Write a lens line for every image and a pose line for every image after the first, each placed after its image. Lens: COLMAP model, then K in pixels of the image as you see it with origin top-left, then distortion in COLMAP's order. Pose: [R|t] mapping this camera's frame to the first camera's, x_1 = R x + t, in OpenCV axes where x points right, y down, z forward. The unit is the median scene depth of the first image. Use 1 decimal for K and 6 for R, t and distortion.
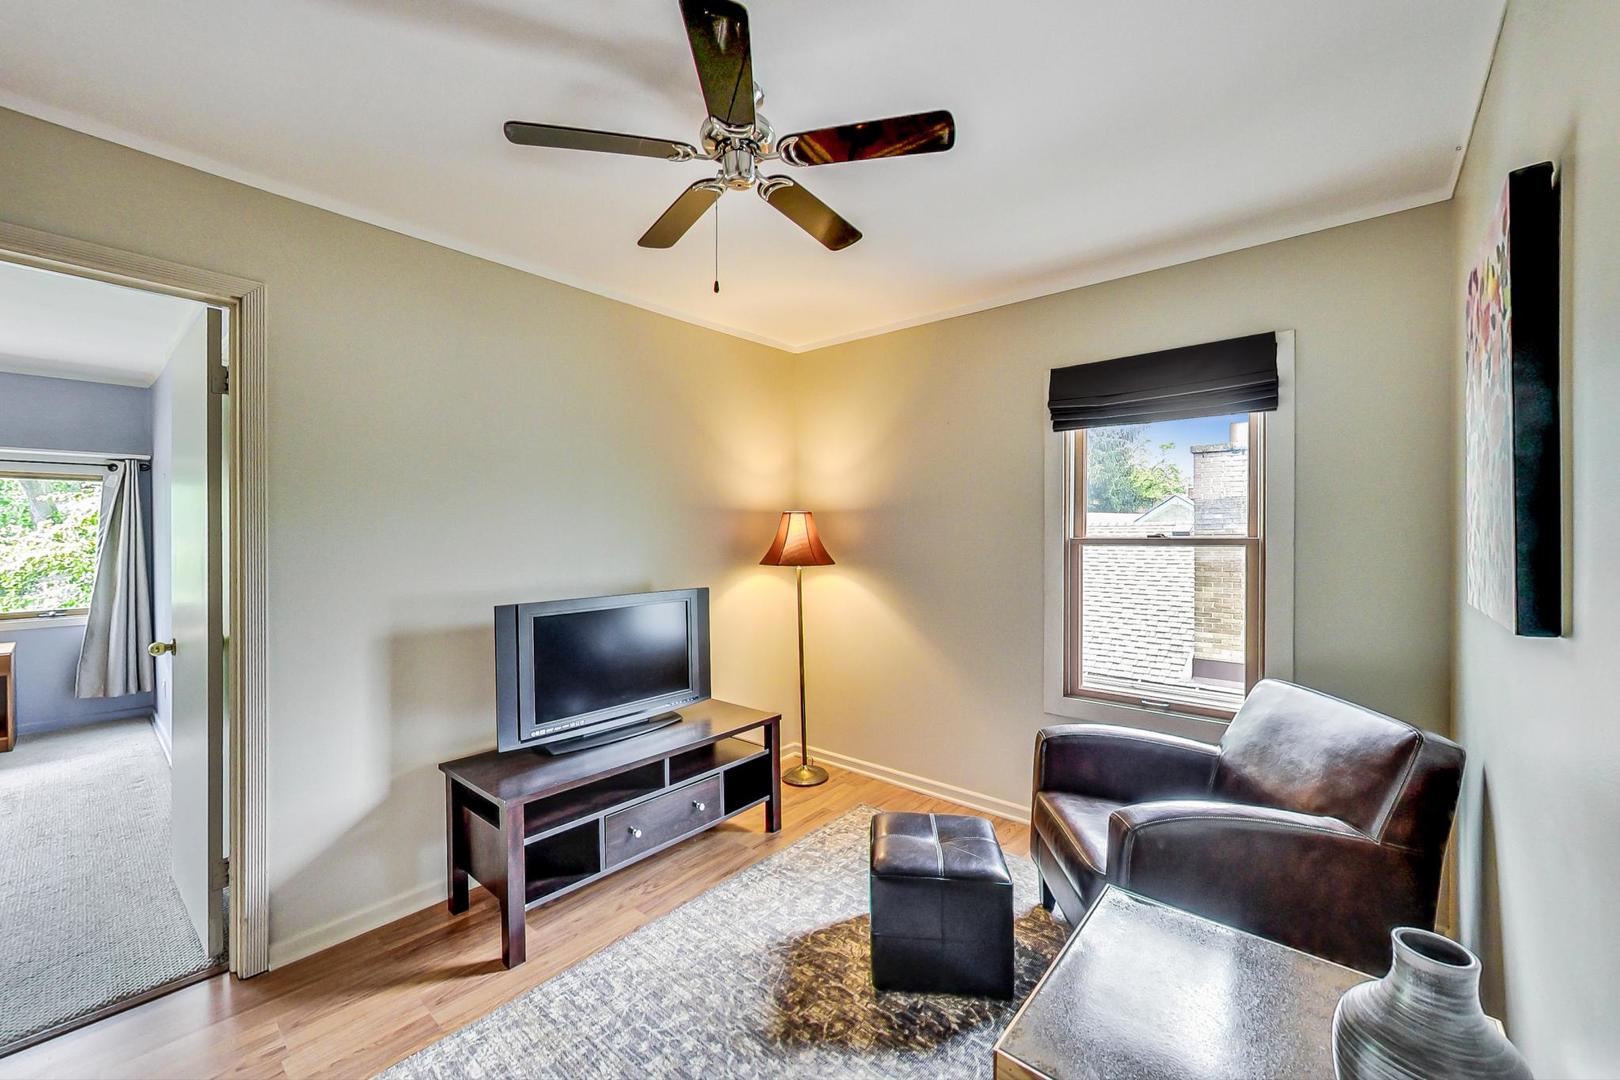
lens RADIAL K [[641.1, 0, 816.0], [0, 641.1, 535.3], [0, 0, 1]] dist [-0.000182, 0.000100]
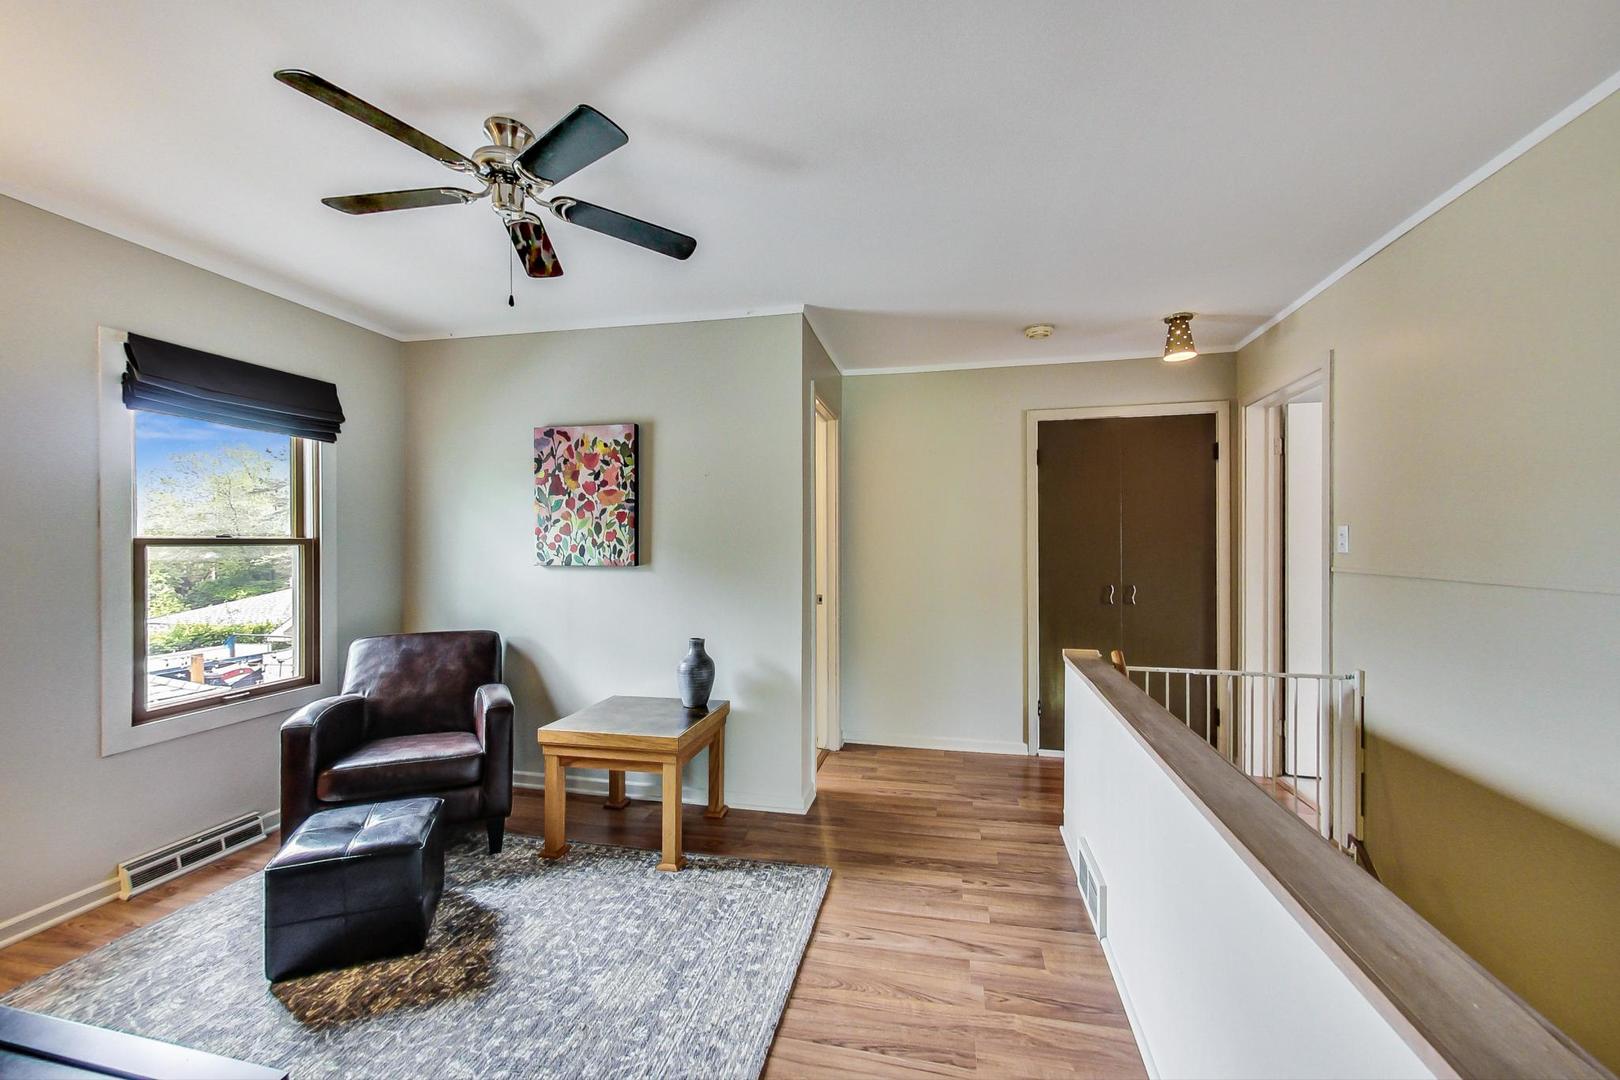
lens RADIAL K [[641.1, 0, 810.5], [0, 641.1, 540.7], [0, 0, 1]] dist [-0.000182, 0.000100]
pose [[-0.481543, 0.001650, 0.876421, -1.201873], [0.003064, 0.999995, -0.000199, 0.015982], [-0.876417, 0.002589, -0.481546, 0.964841]]
